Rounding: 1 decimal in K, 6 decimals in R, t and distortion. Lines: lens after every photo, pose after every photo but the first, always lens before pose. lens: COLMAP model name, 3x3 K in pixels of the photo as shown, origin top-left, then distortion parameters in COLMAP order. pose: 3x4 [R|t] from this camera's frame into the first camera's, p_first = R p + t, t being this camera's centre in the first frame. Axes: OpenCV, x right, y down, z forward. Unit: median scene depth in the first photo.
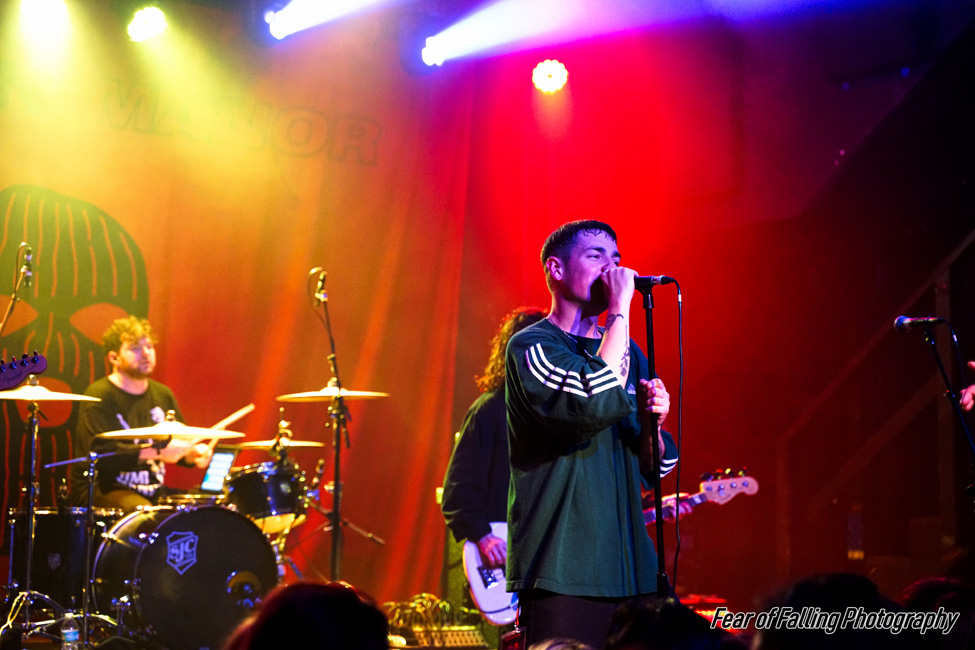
lens RADIAL K [[2302.9, 0, 487.5], [0, 2302.9, 325.0], [0, 0, 1]] dist [0.574561, -0.268244]
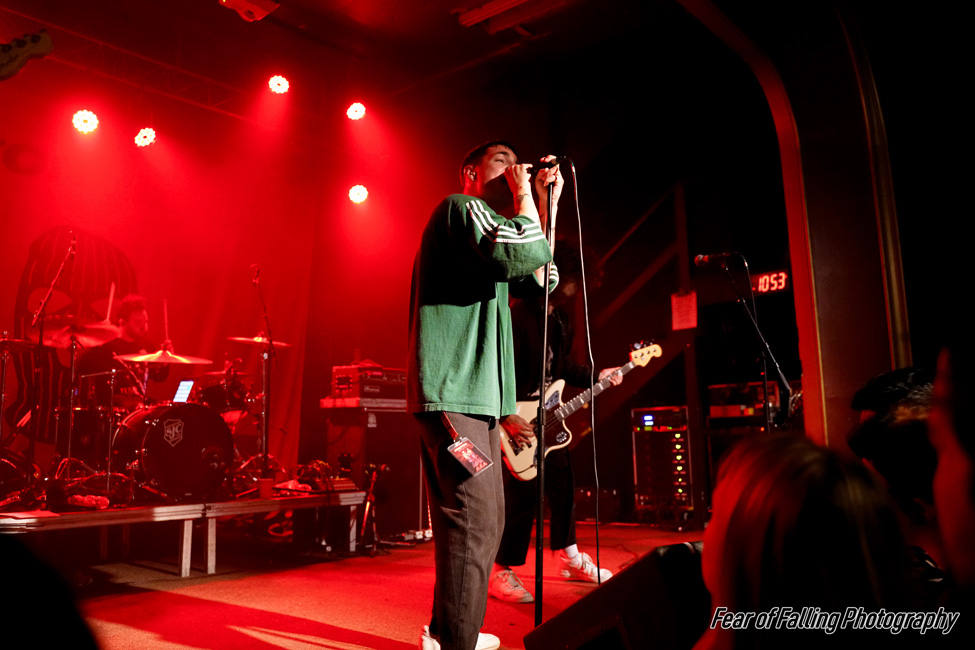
lens RADIAL K [[832.3, 0, 487.5], [0, 832.3, 325.0], [0, 0, 1]] dist [-0.048945, 0.012495]
pose [[0.955524, 0.018094, 0.294358, -0.091096], [0.001657, 0.997771, -0.066709, 0.060918], [-0.294908, 0.064230, 0.953364, 0.399045]]
